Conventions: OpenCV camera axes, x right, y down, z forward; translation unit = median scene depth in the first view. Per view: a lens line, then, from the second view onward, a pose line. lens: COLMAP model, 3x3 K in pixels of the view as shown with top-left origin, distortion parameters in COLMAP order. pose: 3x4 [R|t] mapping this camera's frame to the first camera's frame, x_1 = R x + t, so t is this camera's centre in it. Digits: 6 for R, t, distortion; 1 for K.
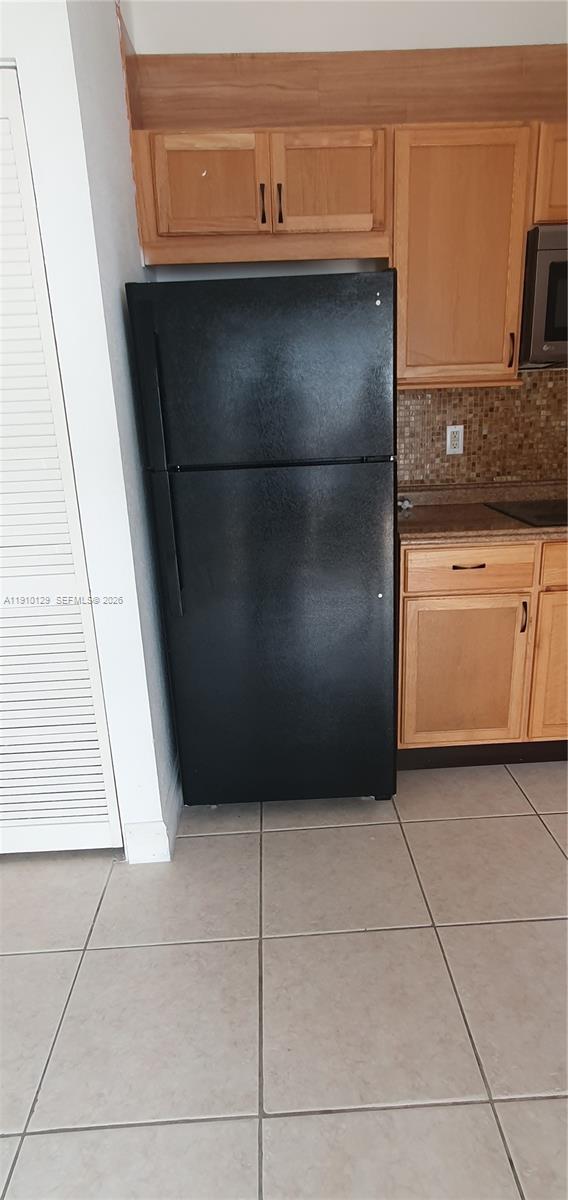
lens RADIAL K [[661.1, 0, 282.0], [0, 661.1, 620.5], [0, 0, 1]] dist [-0.000823, -0.002015]
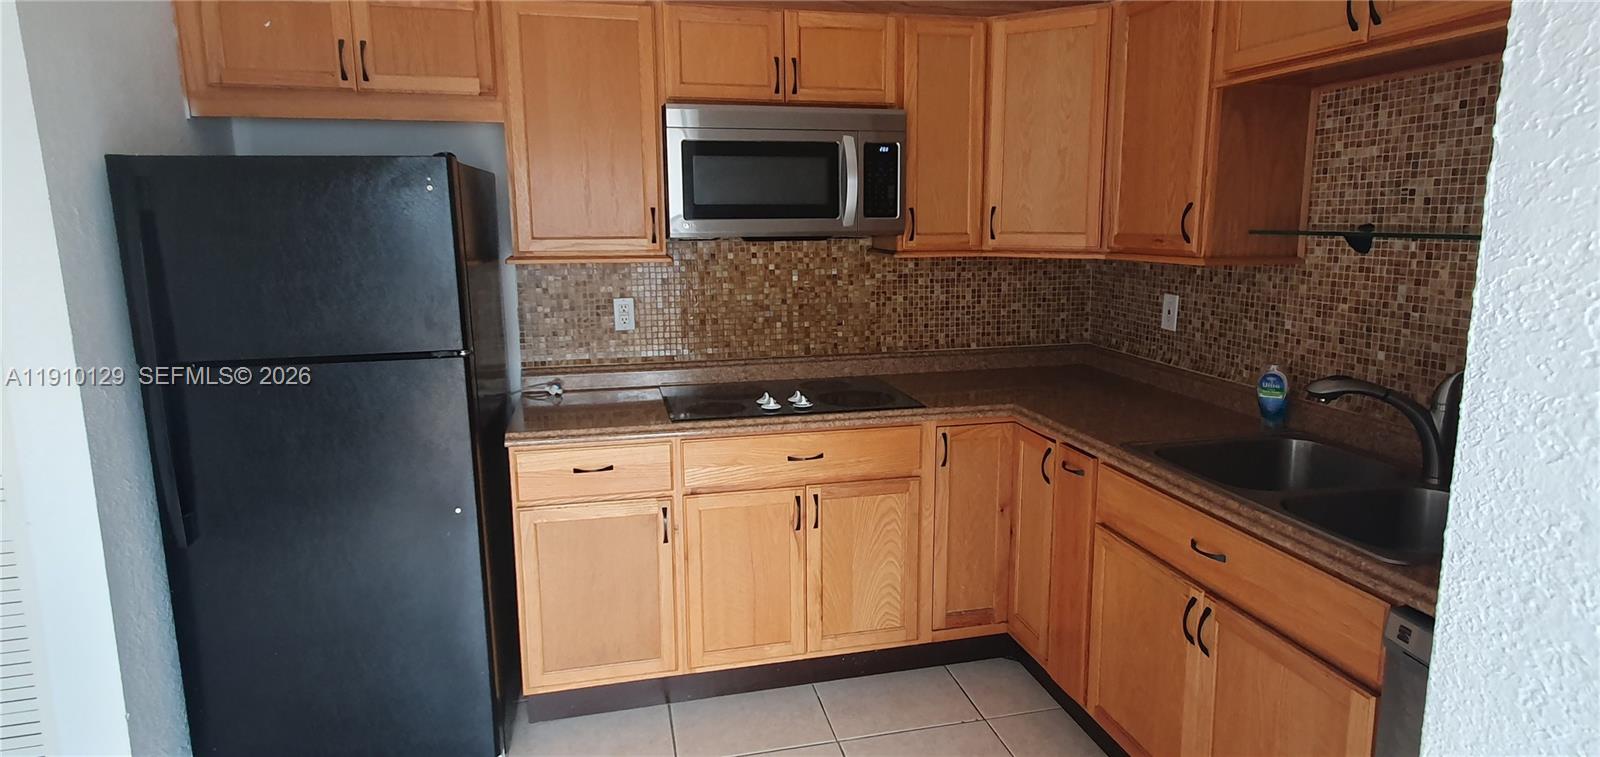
lens RADIAL K [[881.4, 0, 825.6], [0, 881.4, 359.8], [0, 0, 1]] dist [-0.000823, -0.002015]
pose [[0.976582, 0.001634, 0.215139, 0.320538], [0.031750, 0.987928, -0.151626, -0.037243], [-0.212790, 0.154906, 0.964741, -0.187615]]
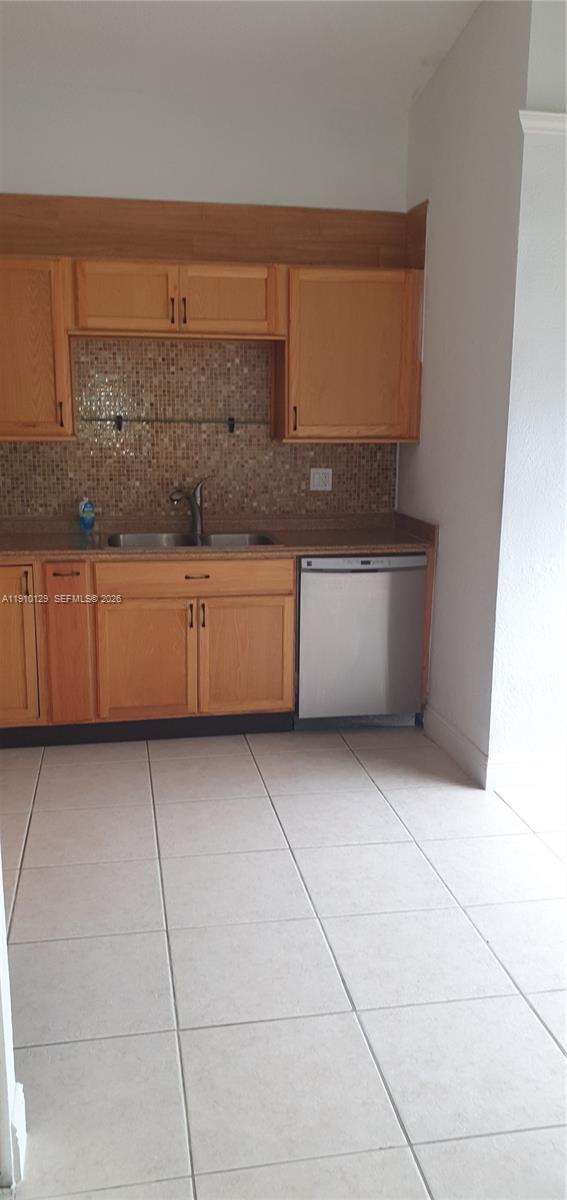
lens RADIAL K [[941.0, 0, 321.1], [0, 941.0, 599.5], [0, 0, 1]] dist [0.088411, -0.092659]
pose [[-0.157928, -0.157110, 0.974872, -1.007385], [0.297320, 0.933880, 0.198669, -0.229284], [-0.941626, 0.321225, -0.100774, 0.552385]]
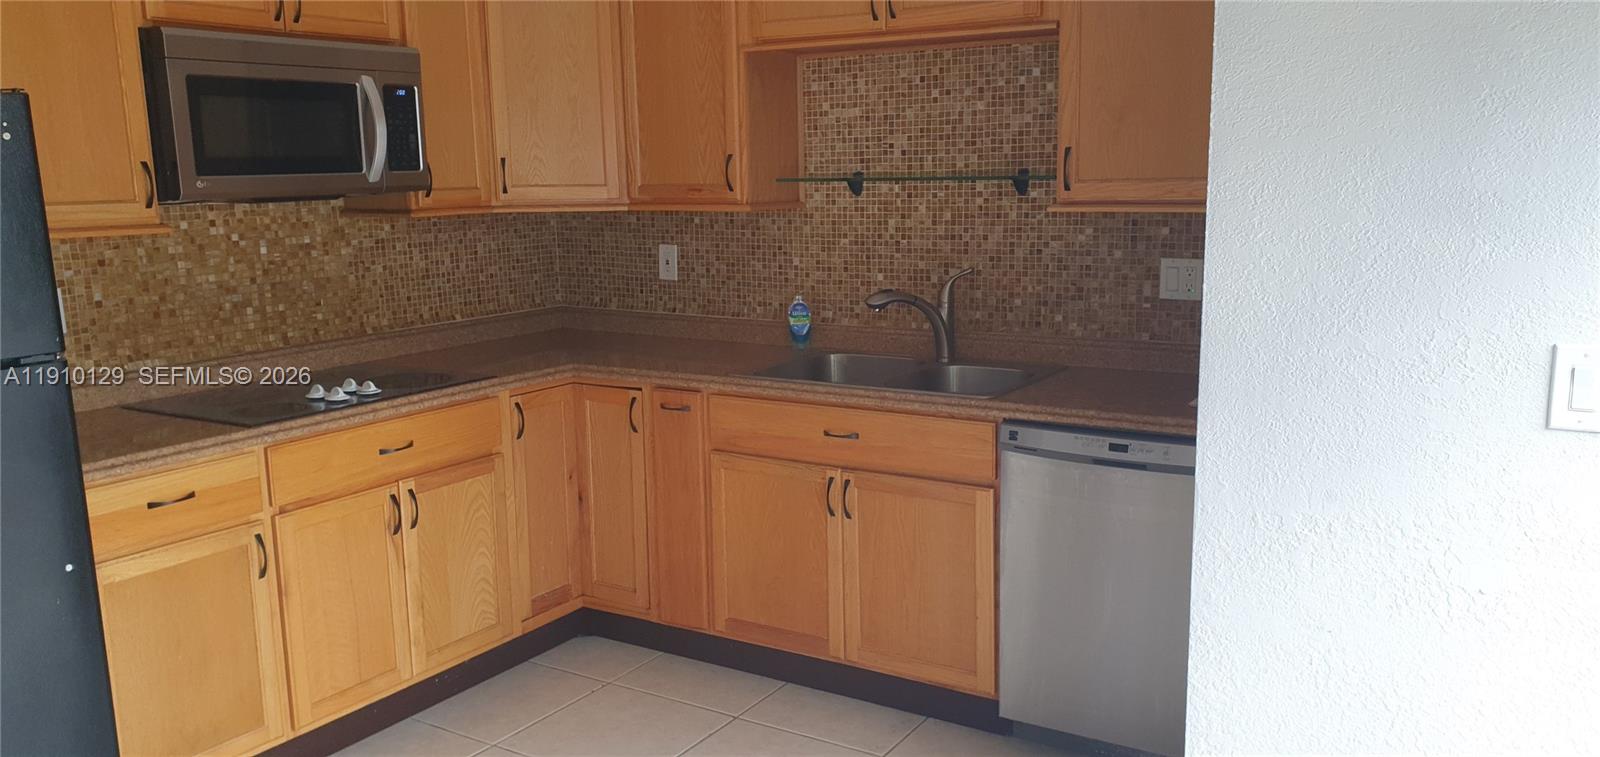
lens RADIAL K [[1254.6, 0, 813.8], [0, 1254.6, 389.1], [0, 0, 1]] dist [0.088411, -0.092659]
pose [[0.556782, -0.118720, 0.822131, -0.389476], [0.250364, 0.967692, -0.029818, 0.010741], [-0.792030, 0.222434, 0.568516, -0.262600]]
